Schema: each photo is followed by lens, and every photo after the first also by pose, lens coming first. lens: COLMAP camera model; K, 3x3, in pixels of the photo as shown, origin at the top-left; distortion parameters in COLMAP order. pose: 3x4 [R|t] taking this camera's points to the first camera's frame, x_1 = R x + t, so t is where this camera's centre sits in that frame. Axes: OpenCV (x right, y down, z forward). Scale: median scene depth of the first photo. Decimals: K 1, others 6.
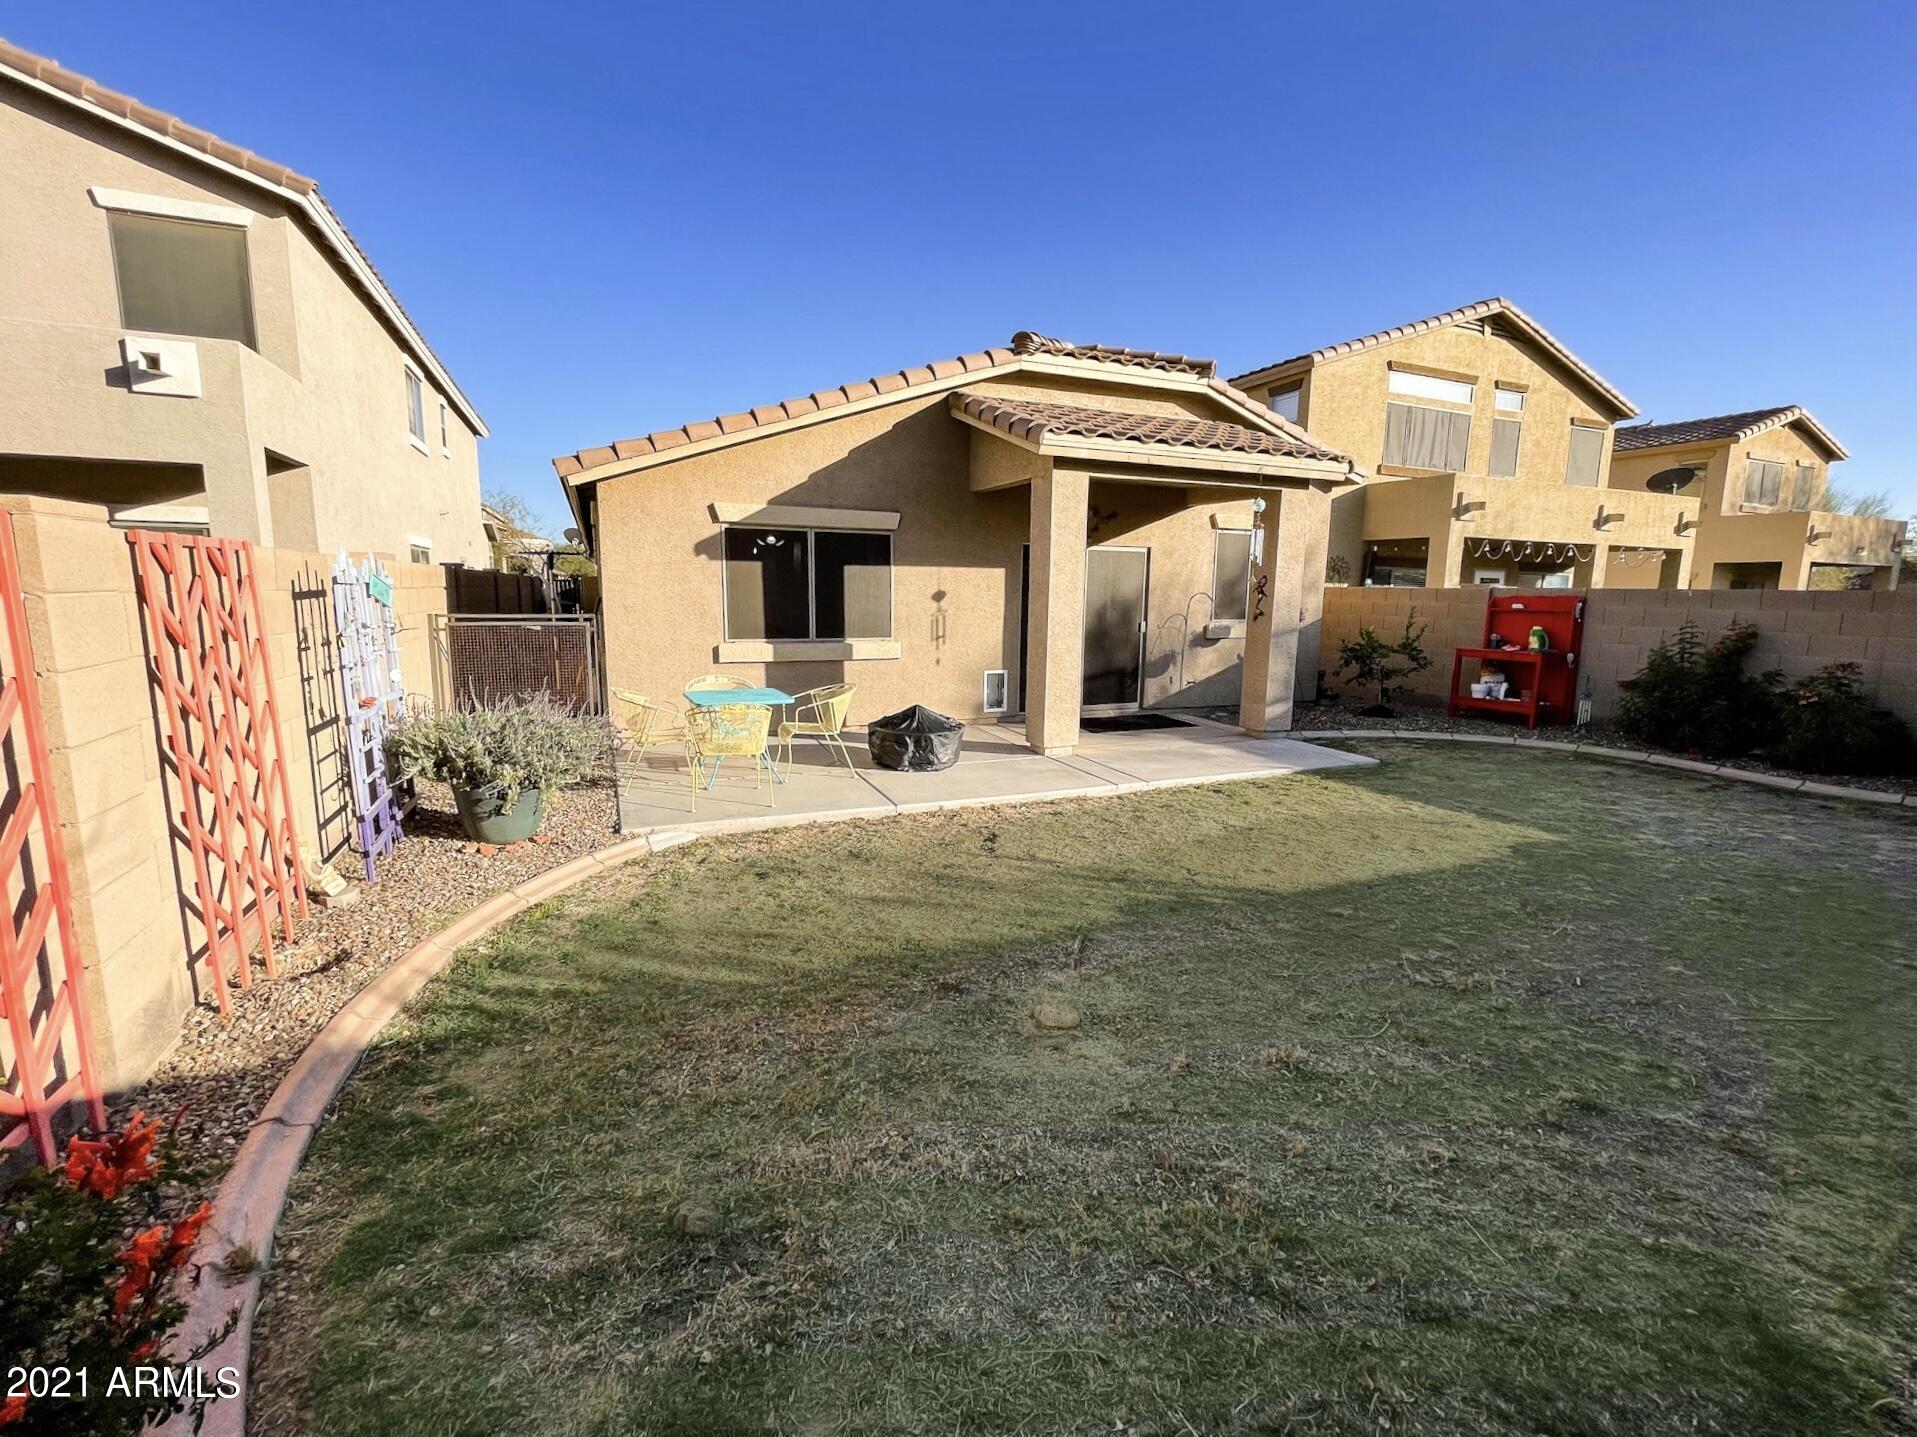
lens RADIAL K [[806.8, 0, 958.5], [0, 806.8, 718.5], [0, 0, 1]] dist [0.001555, 0.000274]
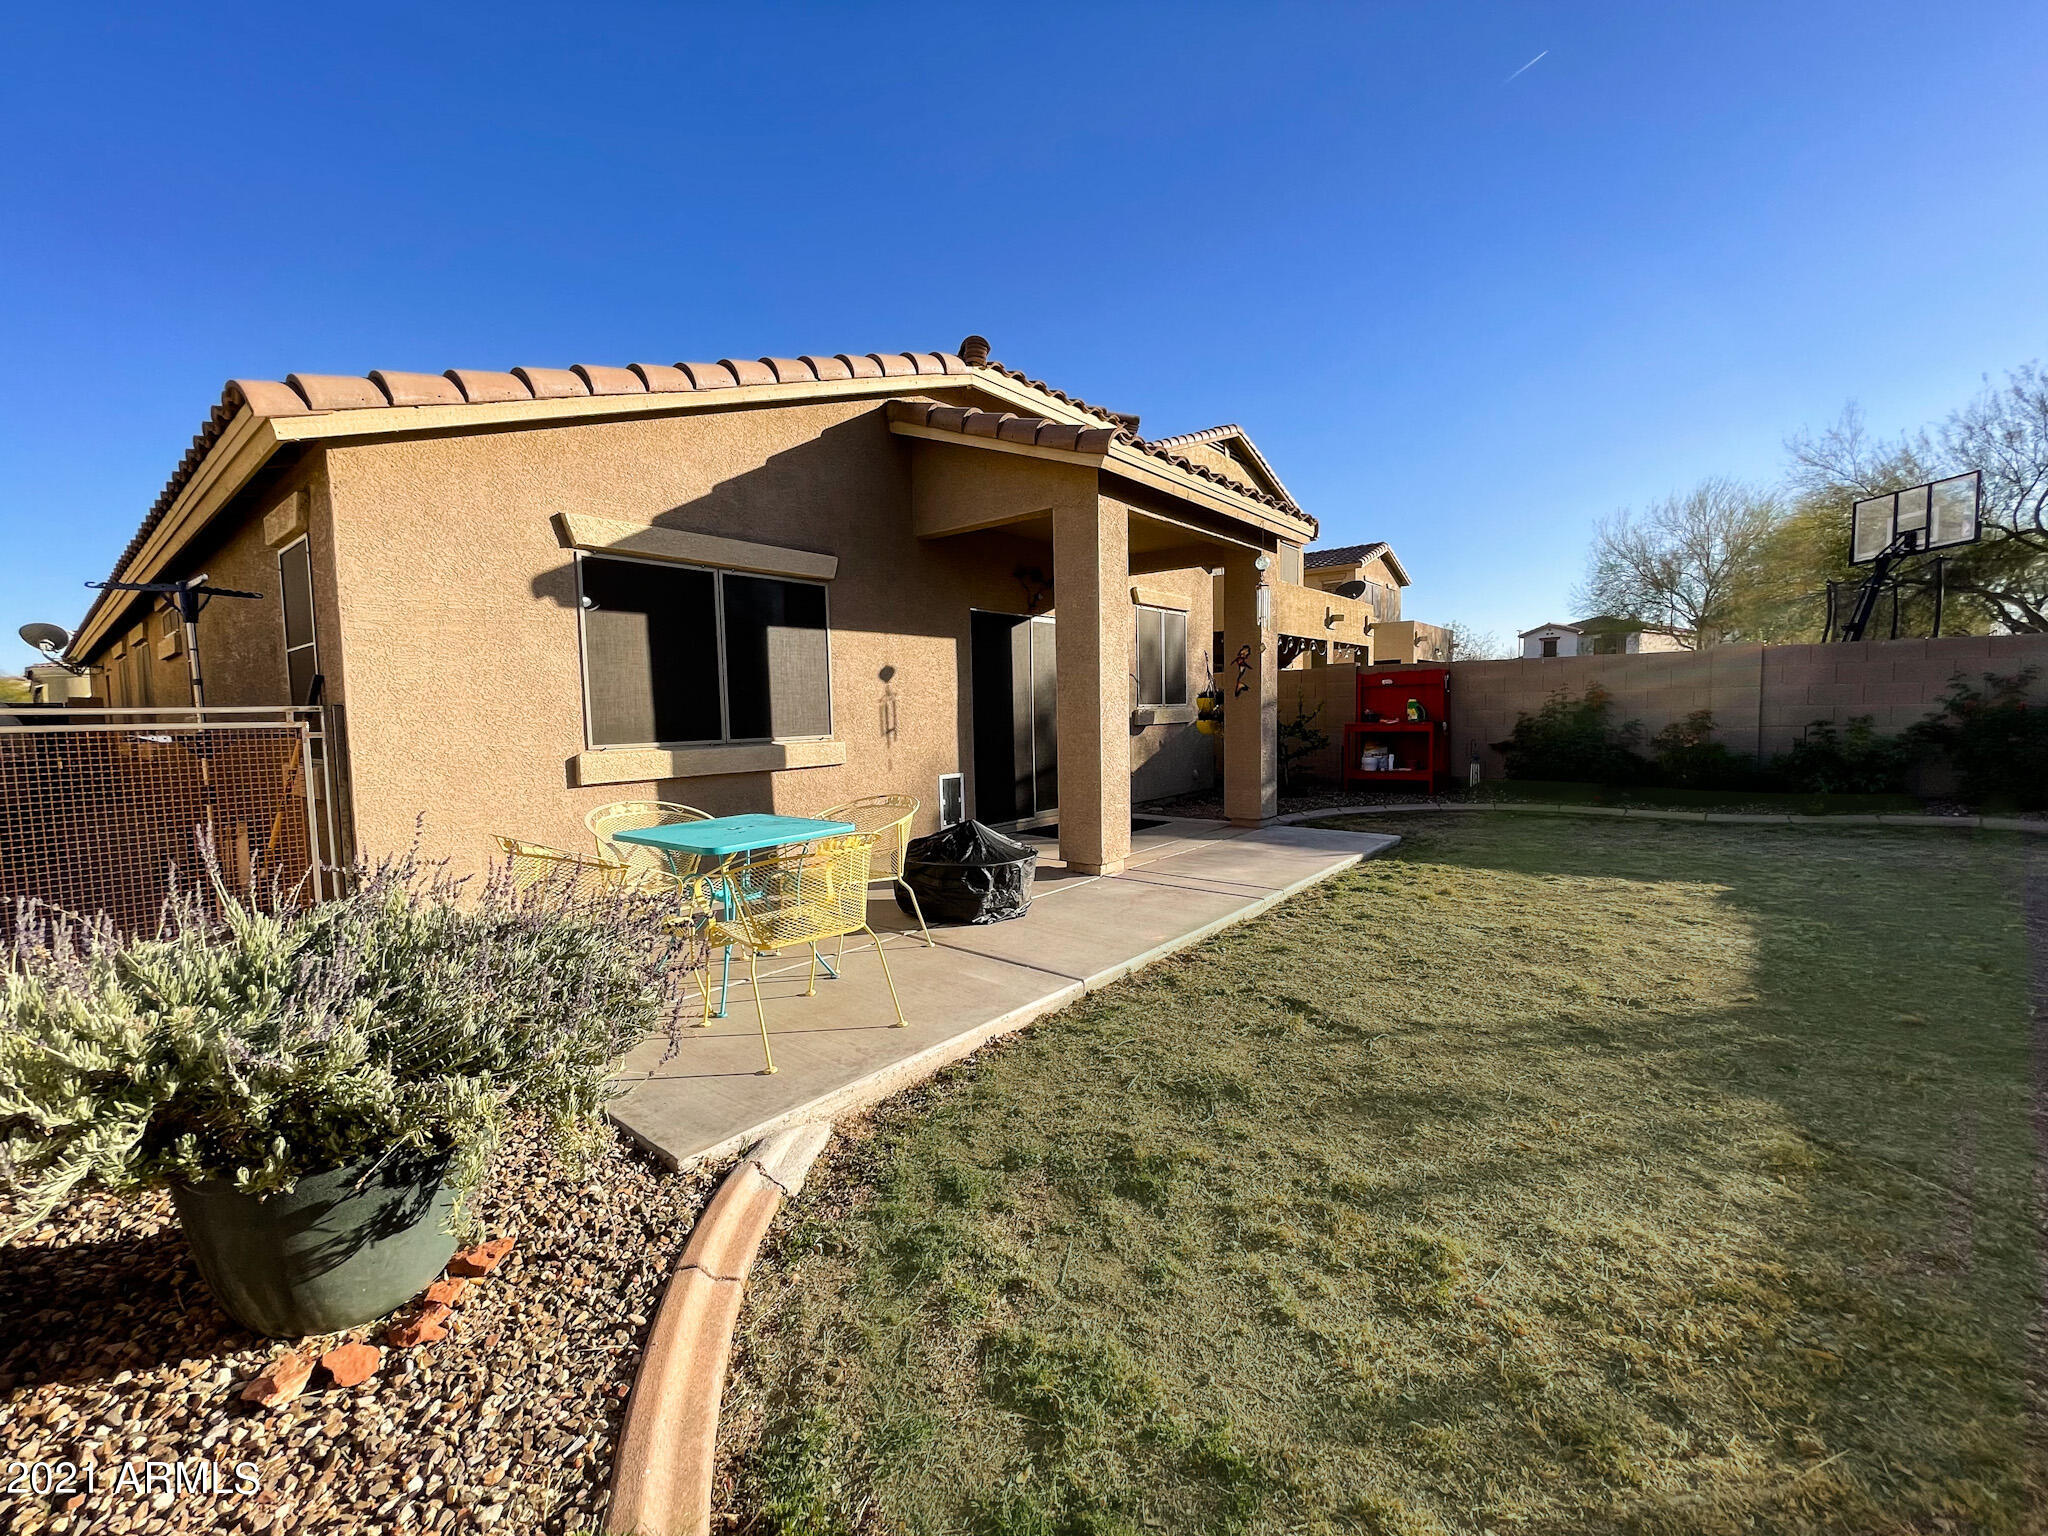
lens RADIAL K [[820.8, 0, 1024.0], [0, 820.8, 768.0], [0, 0, 1]] dist [-0.001081, 0.000107]
pose [[0.889841, -0.064750, 0.451653, -0.276281], [0.104232, 0.992552, -0.063062, -0.011193], [-0.444206, 0.103192, 0.889962, 0.331933]]
